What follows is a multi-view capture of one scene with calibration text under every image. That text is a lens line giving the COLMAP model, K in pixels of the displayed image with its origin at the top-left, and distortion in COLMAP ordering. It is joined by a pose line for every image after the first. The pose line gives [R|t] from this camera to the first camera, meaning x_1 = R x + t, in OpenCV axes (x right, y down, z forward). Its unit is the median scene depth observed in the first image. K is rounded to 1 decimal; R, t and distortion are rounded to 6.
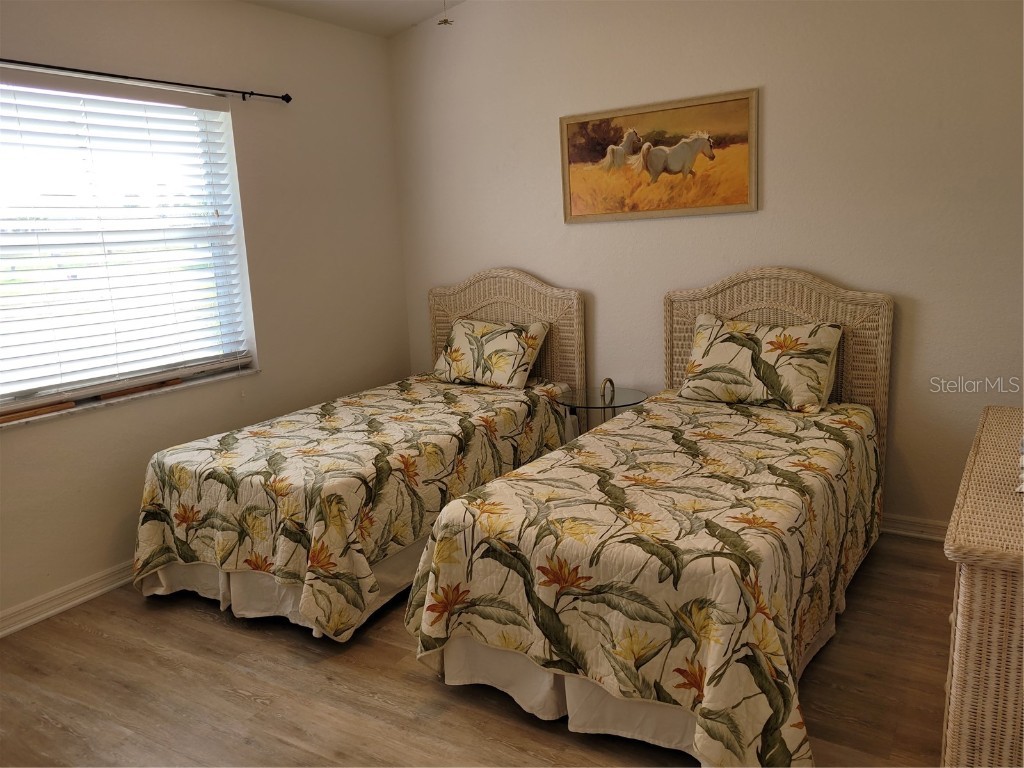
lens RADIAL K [[781.4, 0, 512.0], [0, 781.4, 384.0], [0, 0, 1]] dist [0.056125, -0.000100]
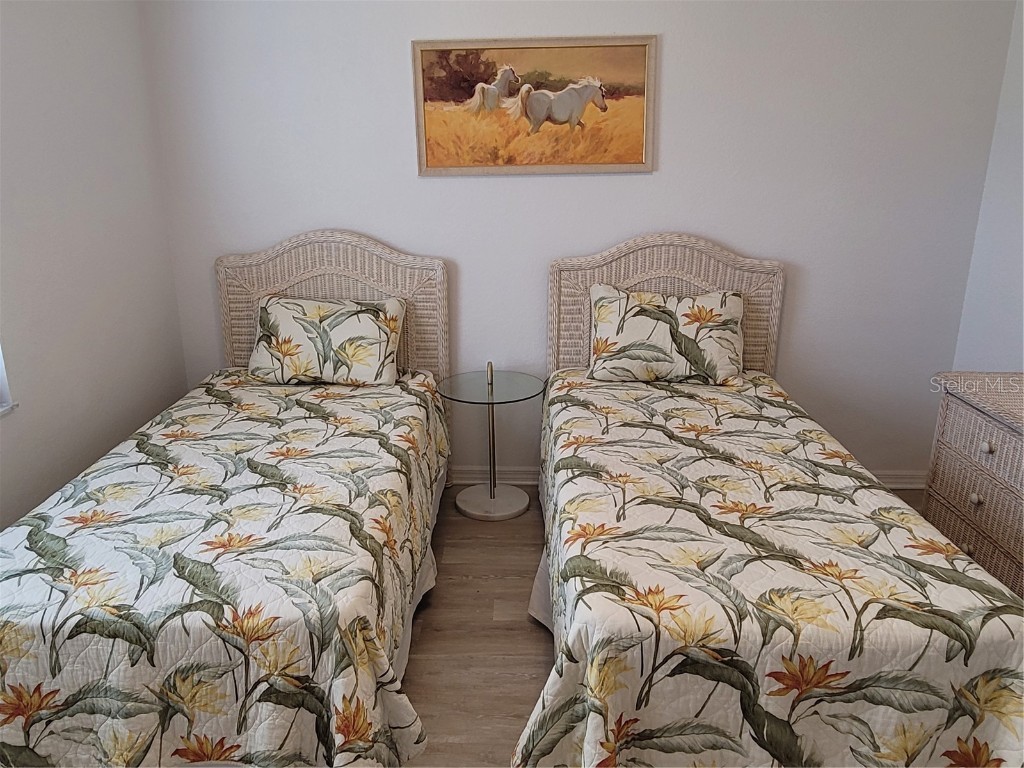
lens RADIAL K [[738.9, 0, 512.6], [0, 738.9, 380.5], [0, 0, 1]] dist [-0.000647, 0.000730]
pose [[0.861061, -0.105860, 0.497361, -0.302034], [0.066009, 0.993084, 0.097092, -0.074632], [-0.504199, -0.050771, 0.862094, 0.336390]]
